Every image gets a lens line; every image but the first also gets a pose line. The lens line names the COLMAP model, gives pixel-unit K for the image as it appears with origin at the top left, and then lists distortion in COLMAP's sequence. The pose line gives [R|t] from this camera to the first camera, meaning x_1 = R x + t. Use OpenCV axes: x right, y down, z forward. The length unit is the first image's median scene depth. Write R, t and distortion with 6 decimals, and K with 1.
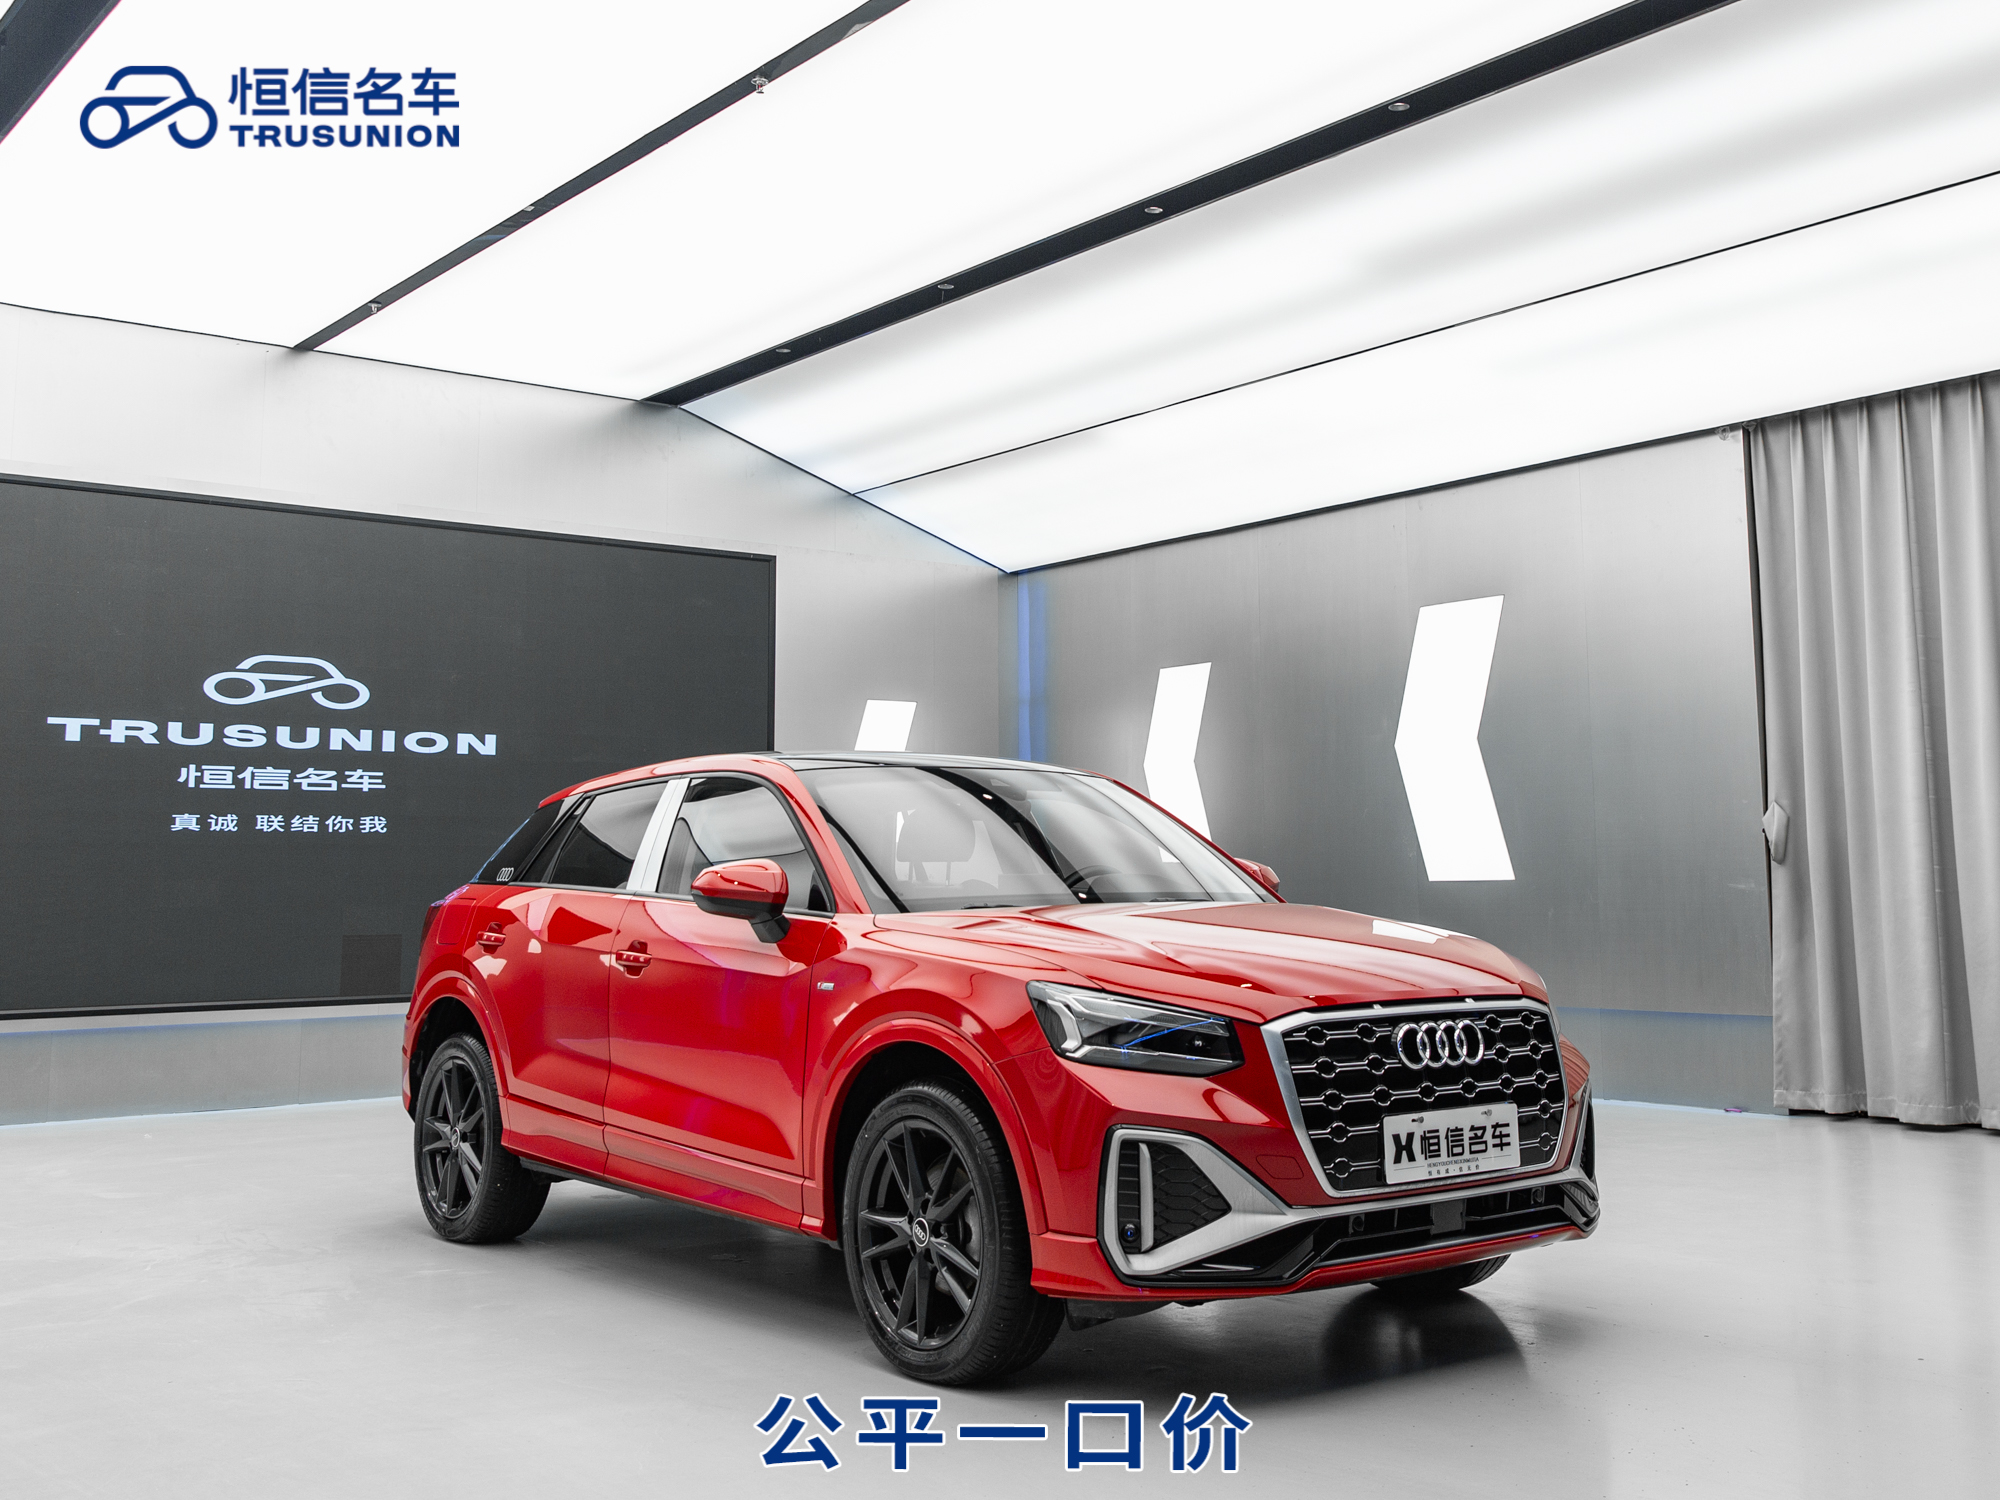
lens RADIAL K [[2072.1, 0, 1069.1], [0, 2072.1, 639.6], [0, 0, 1]] dist [0.010008, 0.000000]
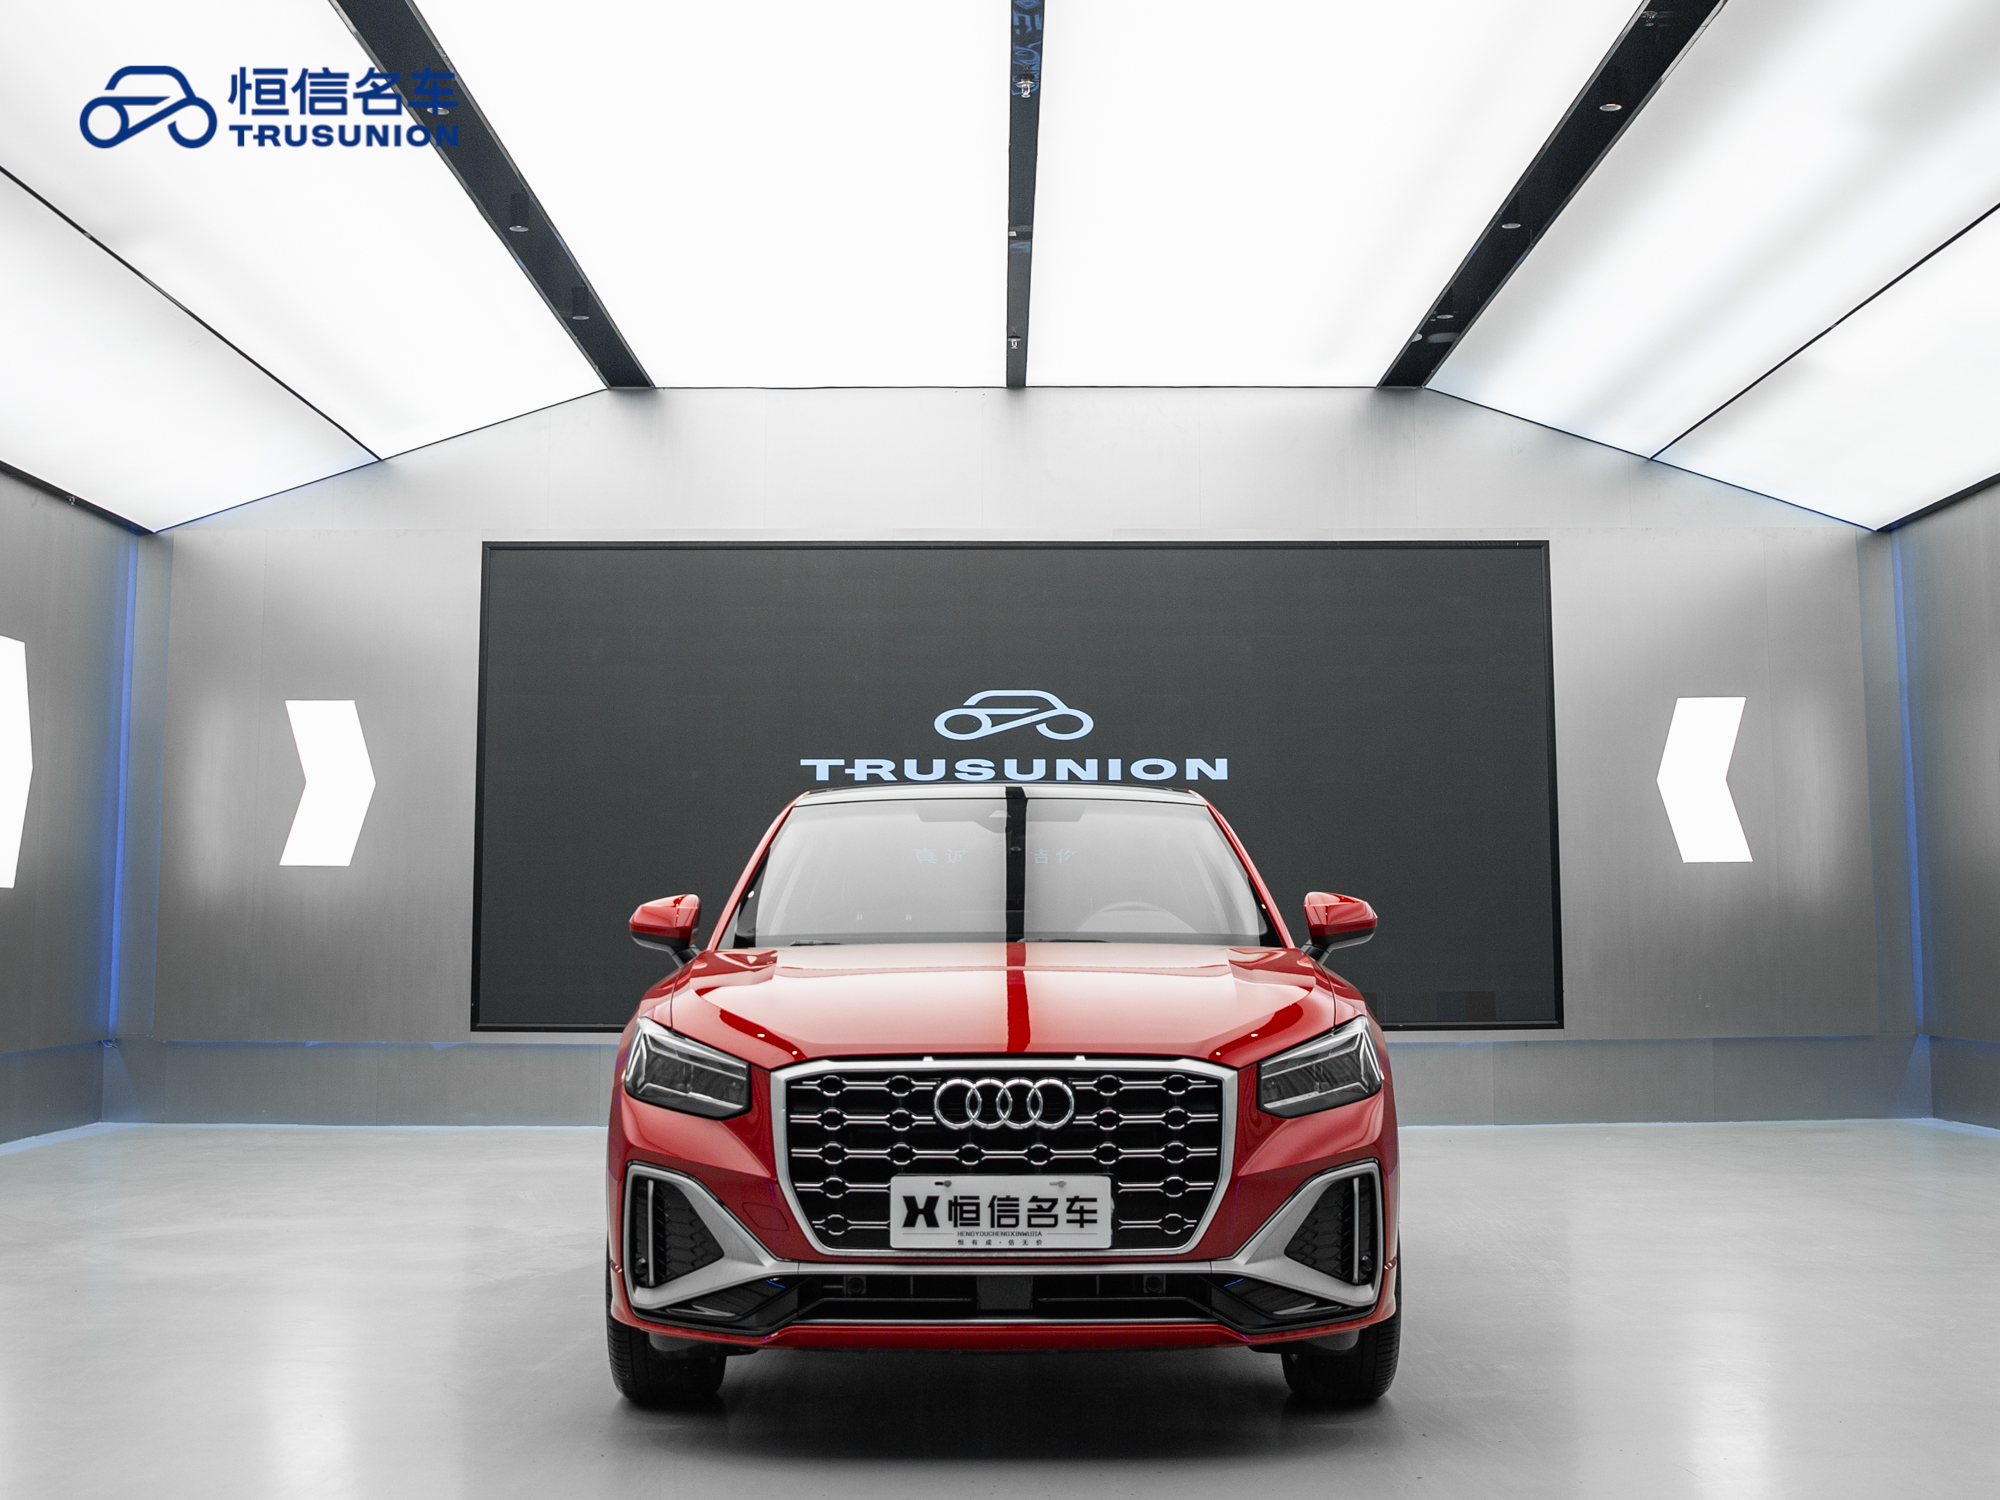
lens RADIAL K [[2392.2, 0, 1020.9], [0, 2392.2, 655.1], [0, 0, 1]] dist [-0.095332, 0.000000]
pose [[0.779151, -0.062147, -0.623748, 0.856529], [0.069337, 0.997512, -0.012775, 0.014761], [0.622989, -0.033295, 0.781521, 0.206013]]
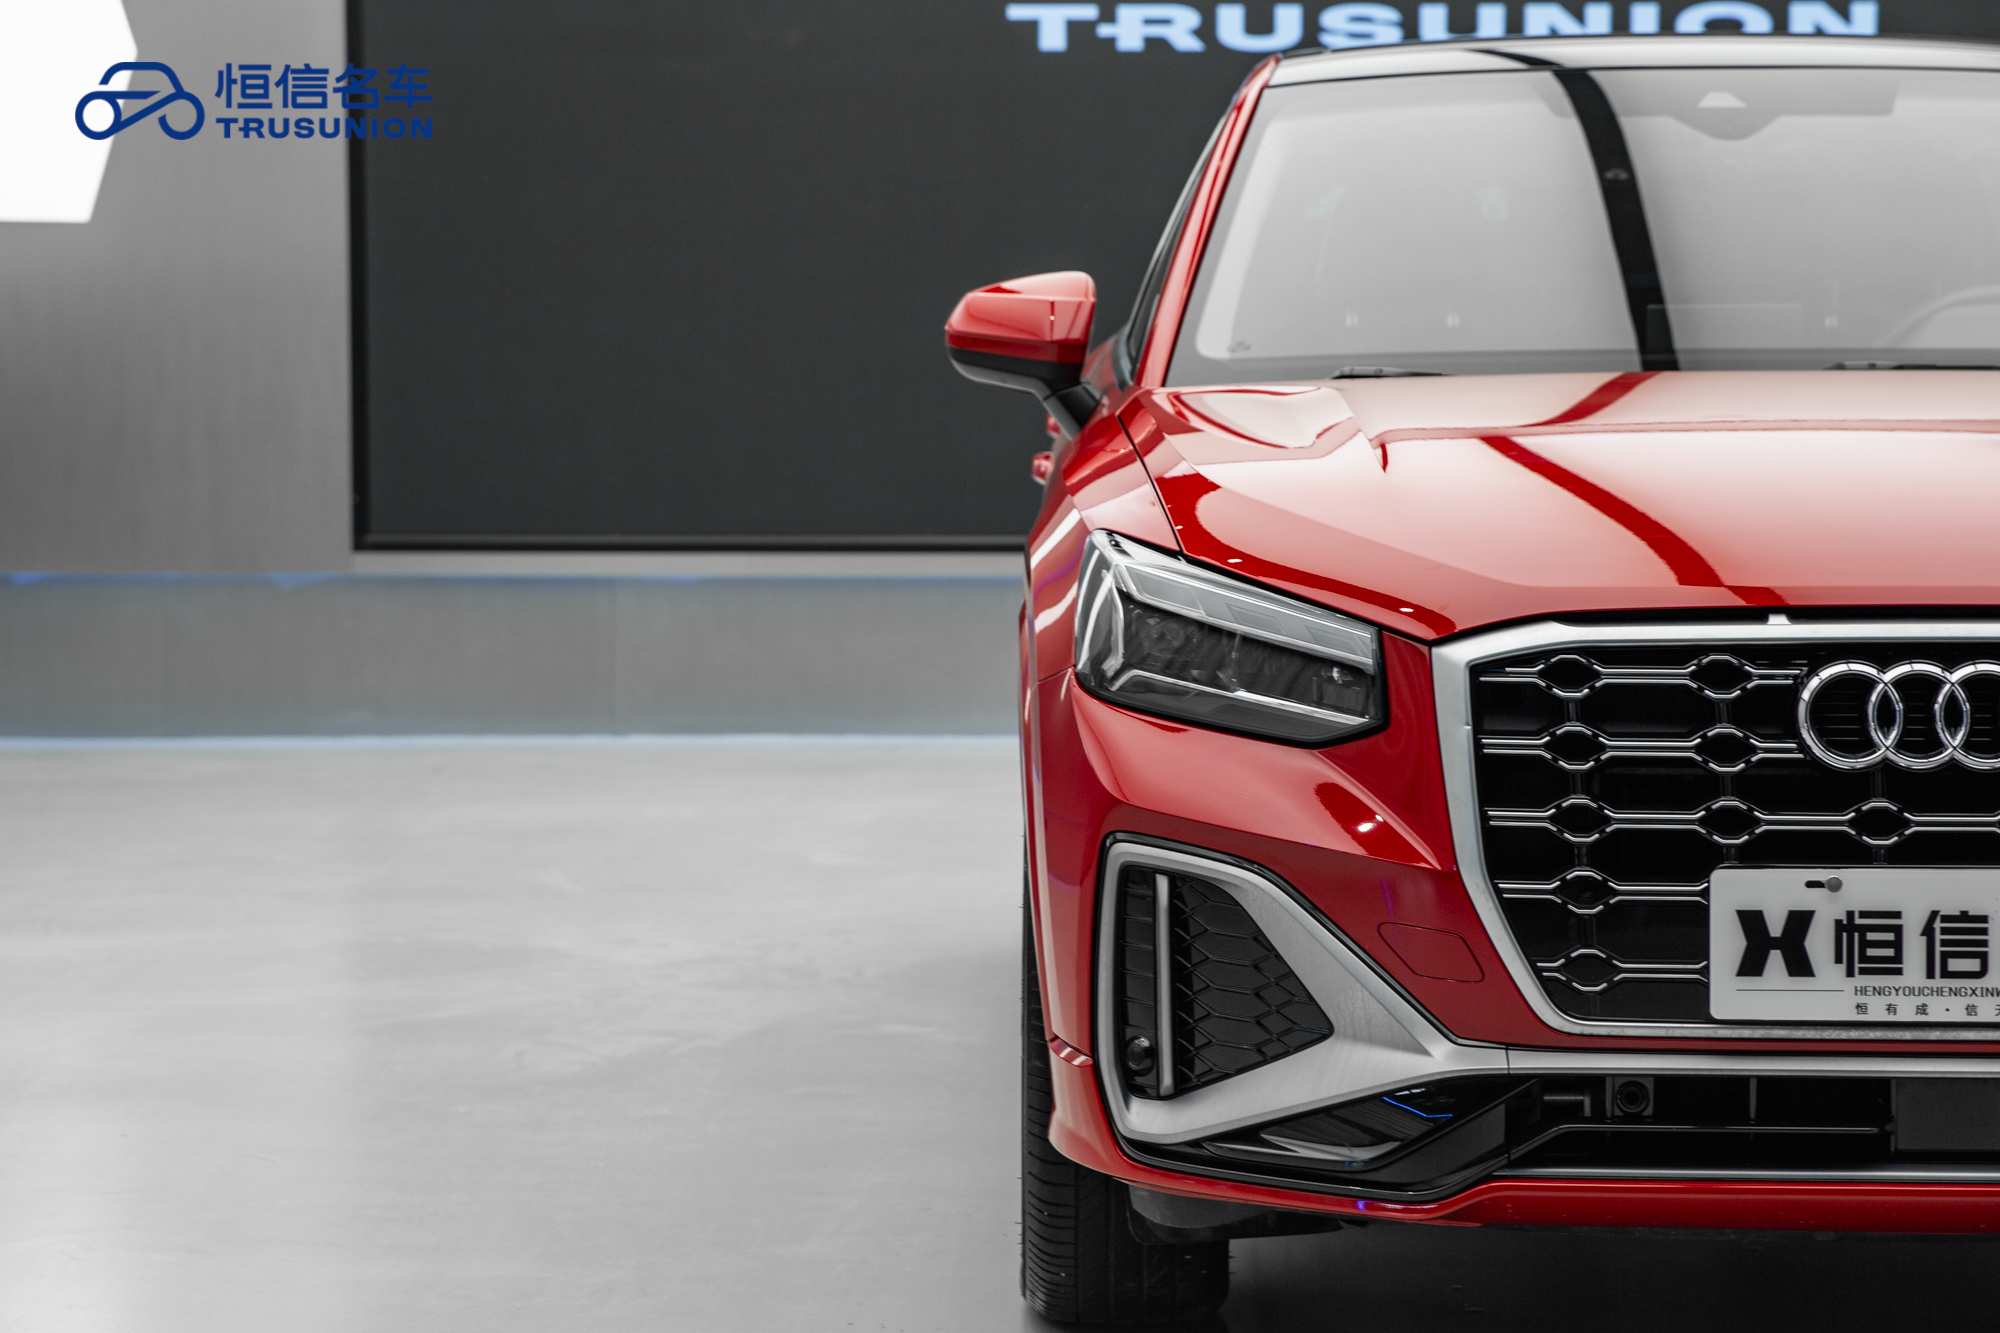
lens RADIAL K [[4556.6, 0, 1086.4], [0, 4556.6, 601.5], [0, 0, 1]] dist [0.168011, 0.000000]
pose [[0.768903, 0.045275, -0.637760, 0.644328], [0.069642, 0.985624, 0.153933, 0.018227], [0.635561, -0.162774, 0.754696, 0.198691]]
